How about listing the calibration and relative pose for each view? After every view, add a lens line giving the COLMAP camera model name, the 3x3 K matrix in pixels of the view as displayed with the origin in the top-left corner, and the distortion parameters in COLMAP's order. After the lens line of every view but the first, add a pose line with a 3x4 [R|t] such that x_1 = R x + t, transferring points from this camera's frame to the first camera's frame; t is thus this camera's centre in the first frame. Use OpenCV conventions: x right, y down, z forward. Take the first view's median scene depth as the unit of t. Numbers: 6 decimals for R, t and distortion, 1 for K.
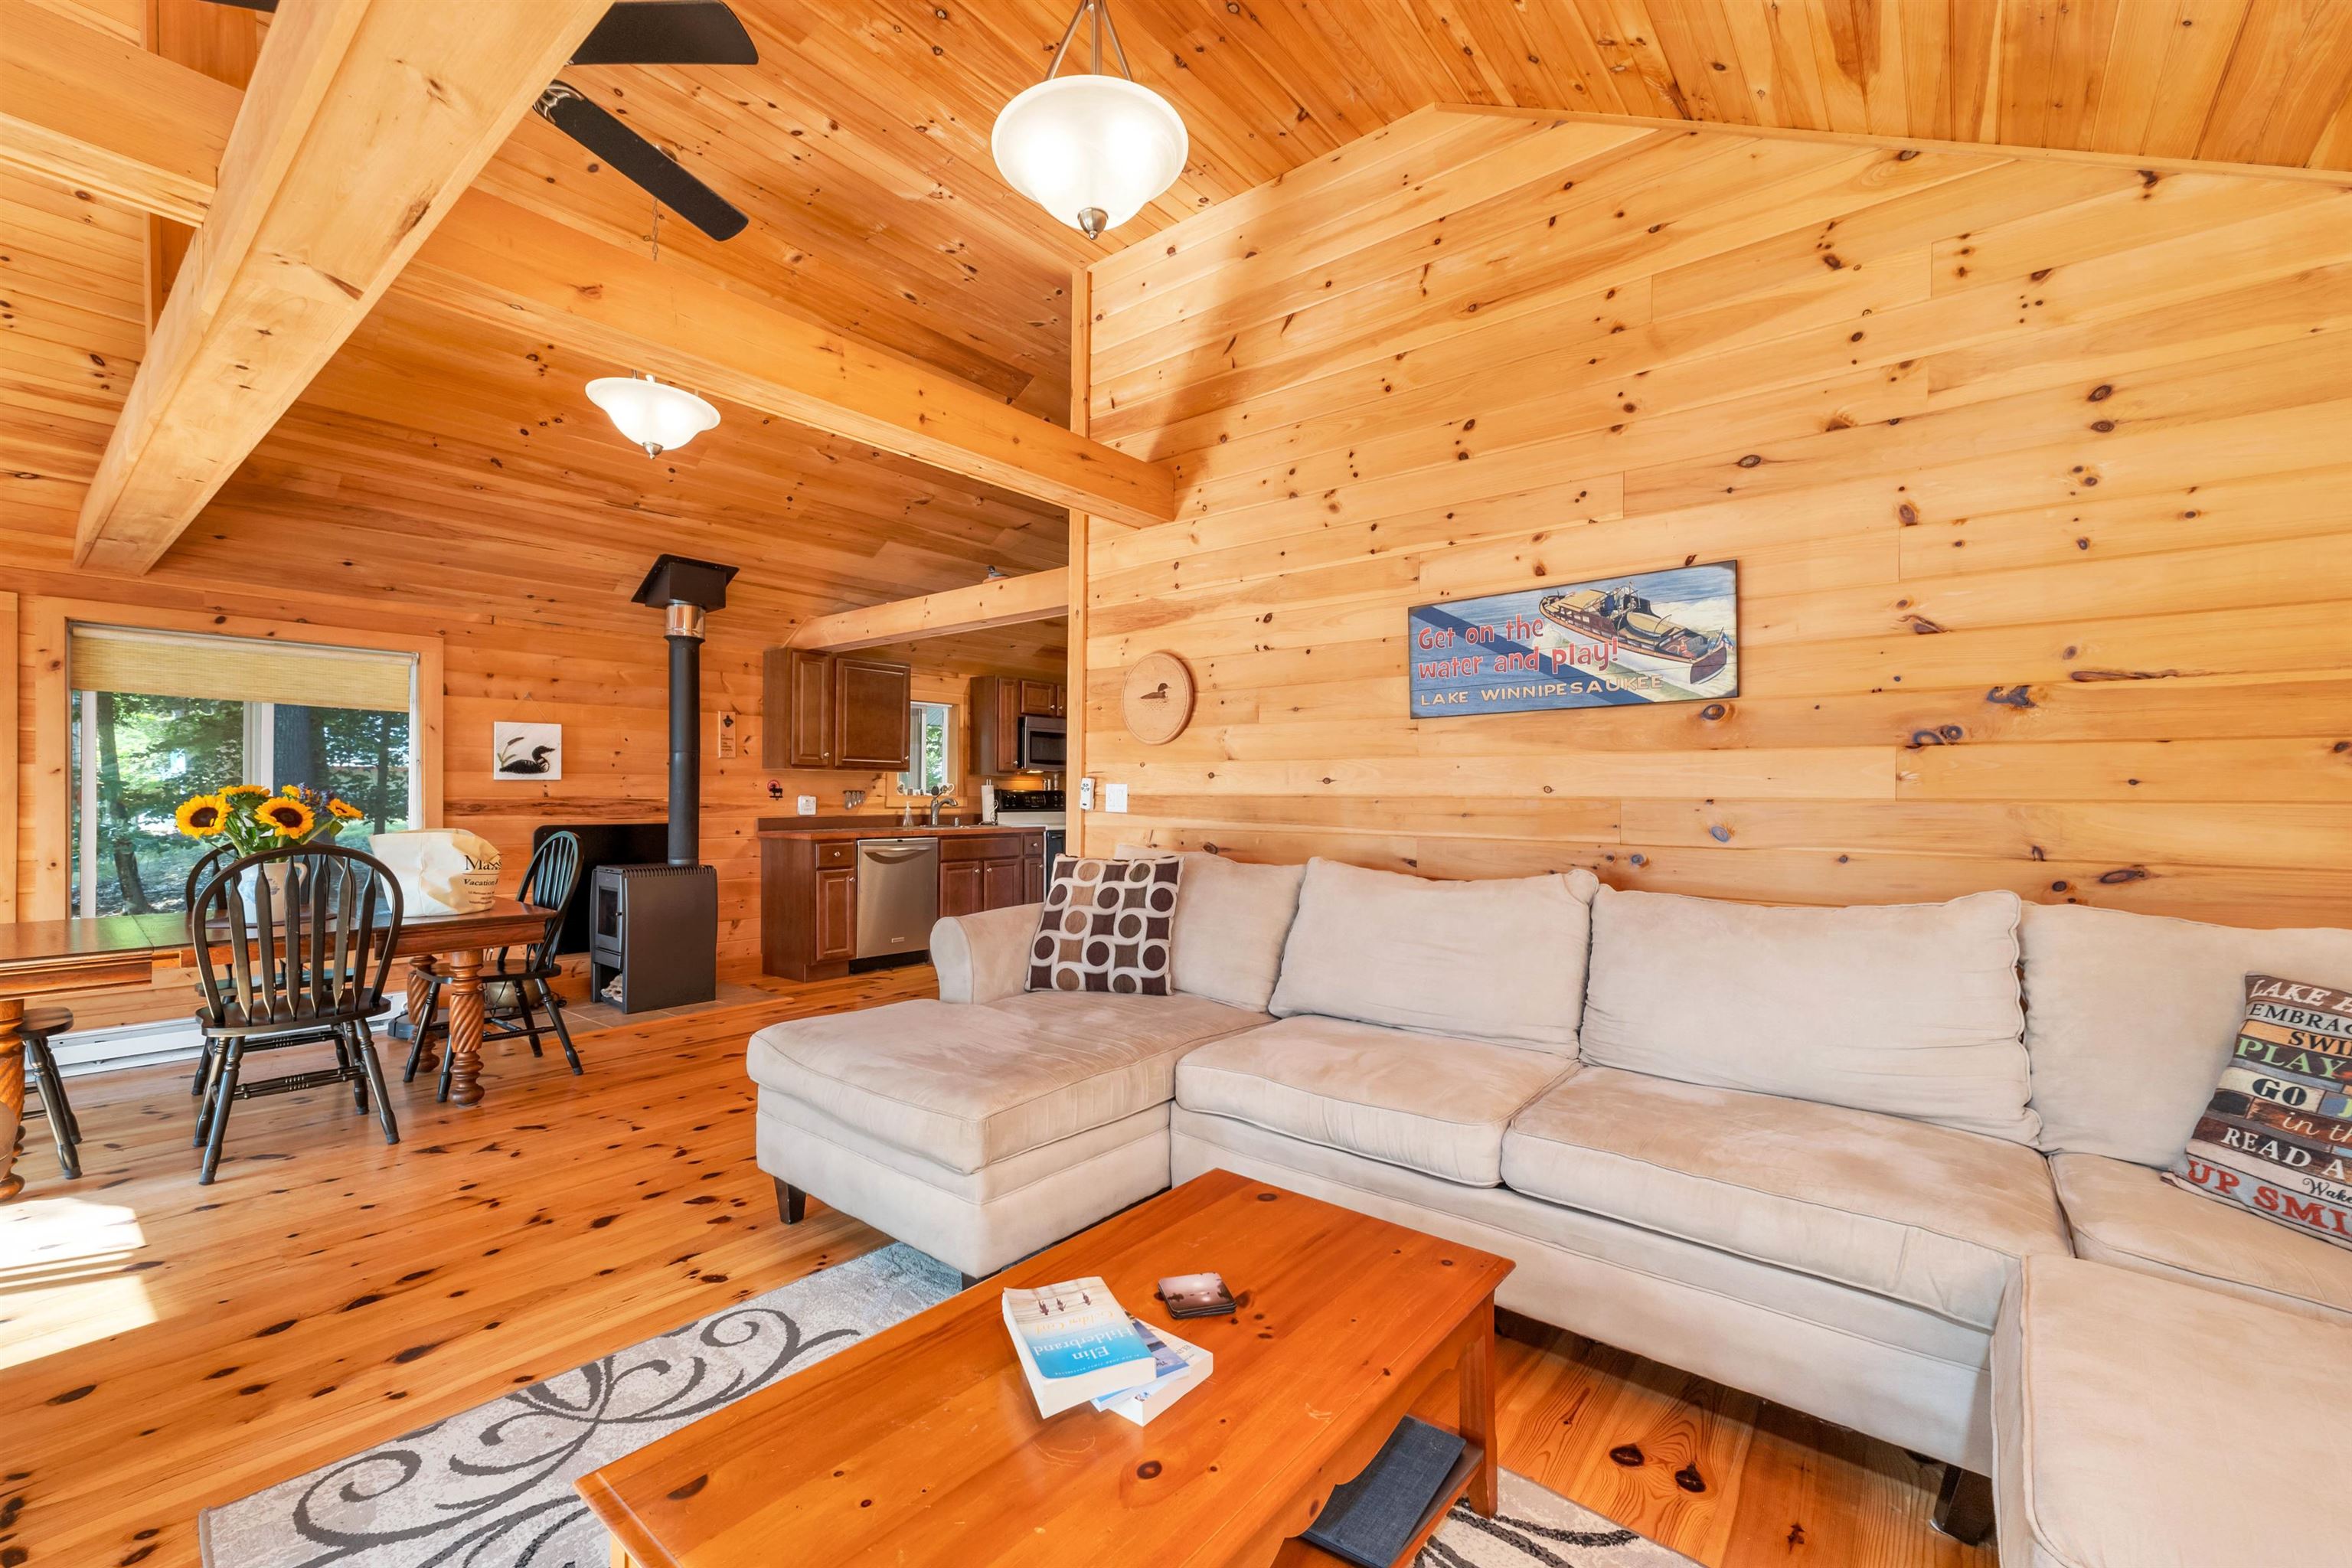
lens RADIAL K [[970.3, 0, 1169.0], [0, 970.3, 795.4], [0, 0, 1]] dist [0.010234, -0.000173]
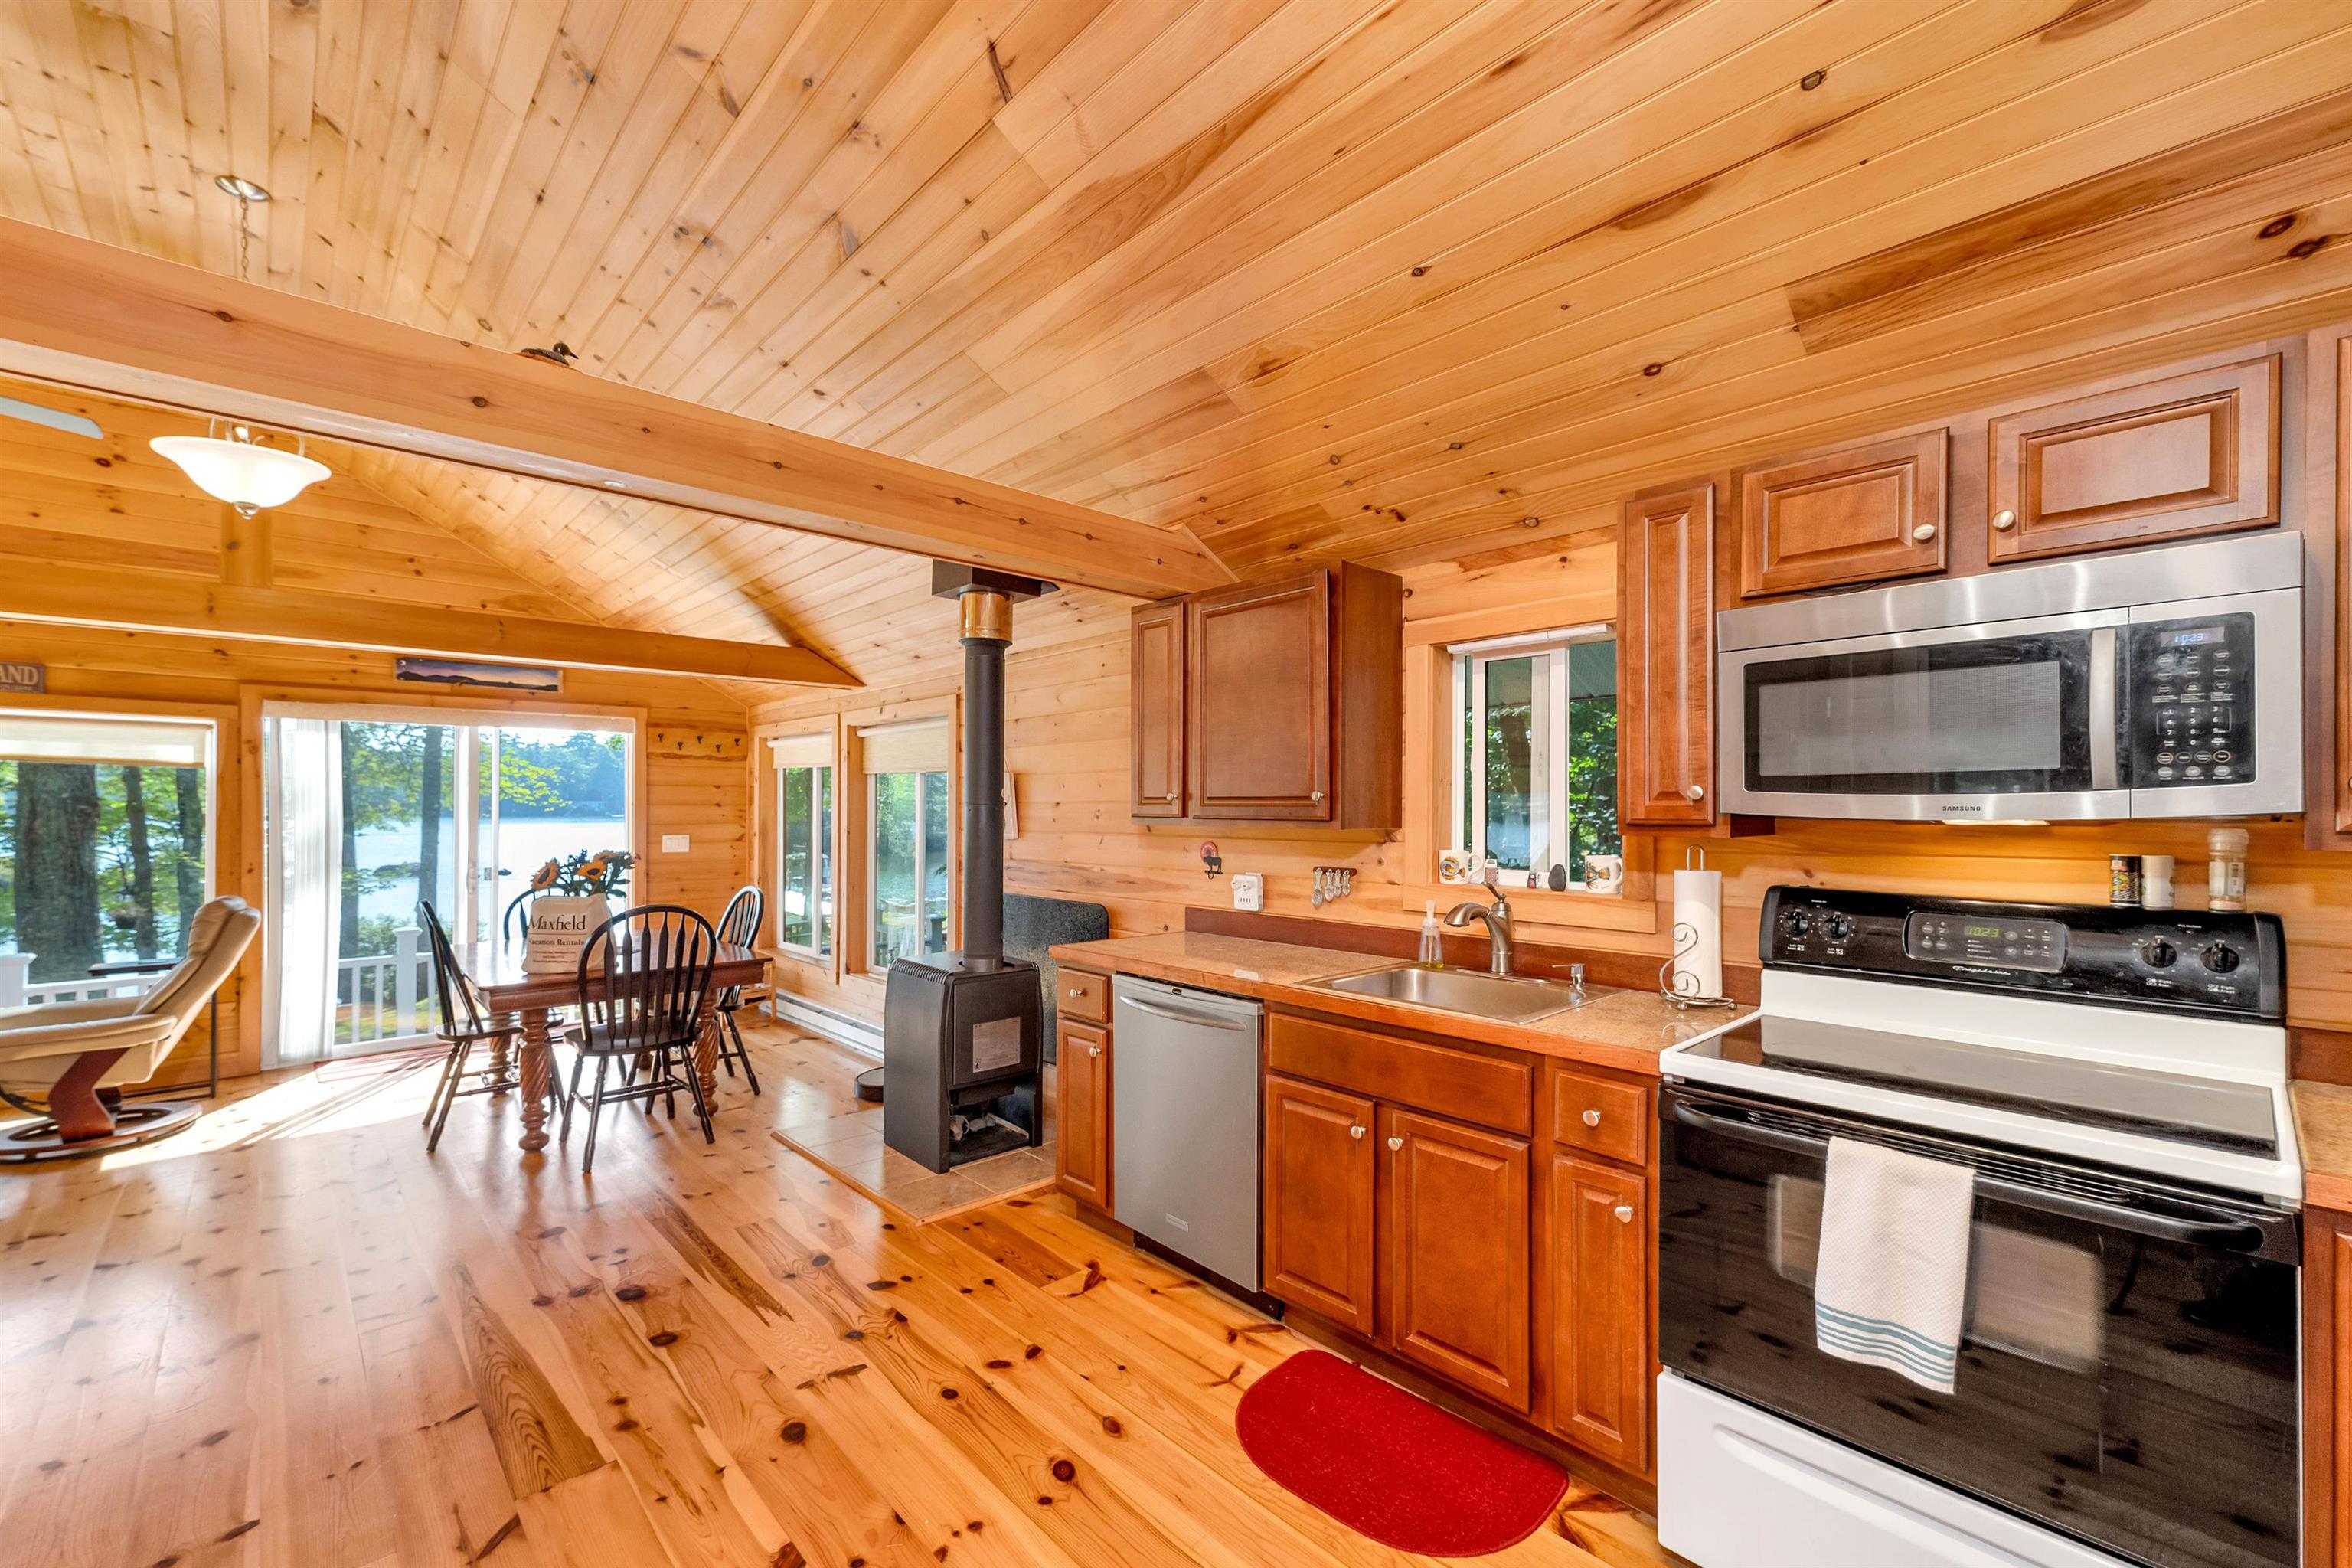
lens RADIAL K [[974.4, 0, 1181.8], [0, 974.4, 808.6], [0, 0, 1]] dist [0.013673, -0.000180]
pose [[-0.129342, -0.003511, -0.991594, 0.320065], [0.000569, 0.999993, -0.003615, -0.070046], [0.991600, -0.001032, -0.129339, 2.230439]]
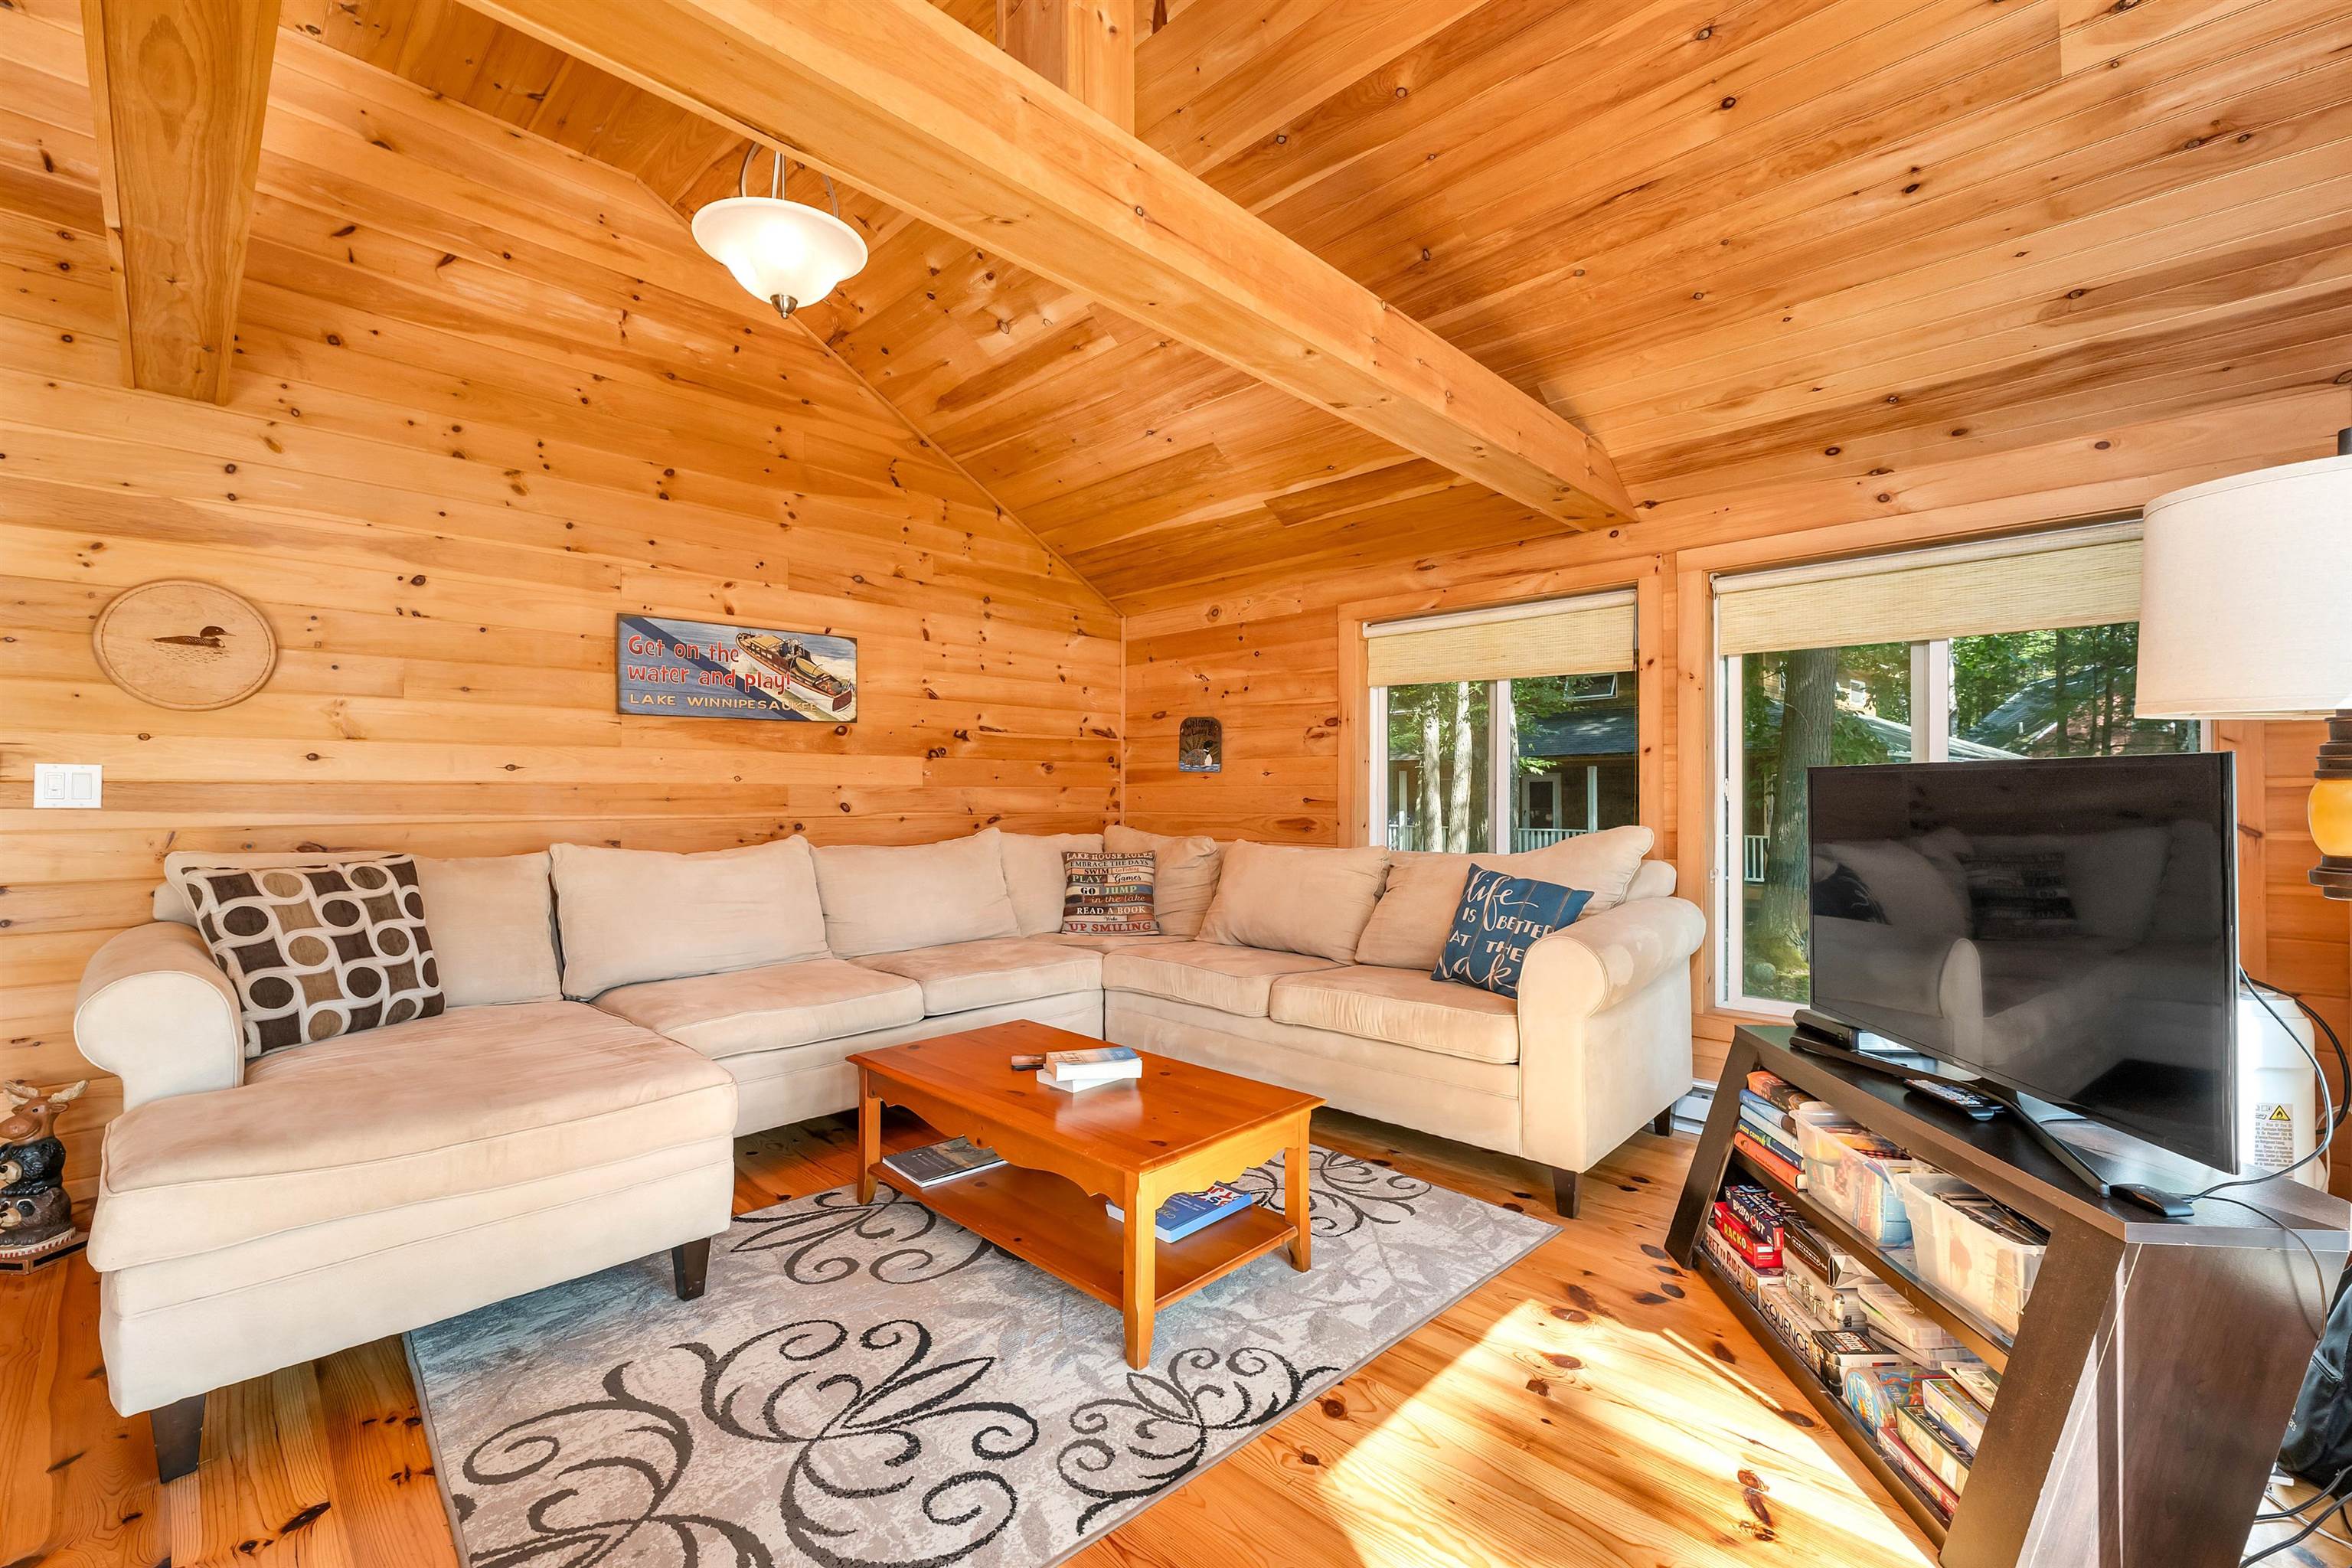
lens RADIAL K [[974.9, 0, 1178.7], [0, 974.9, 787.1], [0, 0, 1]] dist [-0.000150, -0.000147]
pose [[0.076572, -0.001487, 0.997063, -0.832385], [-0.000340, 0.999999, 0.001517, 0.003041], [-0.997064, -0.000455, 0.076571, 0.283850]]
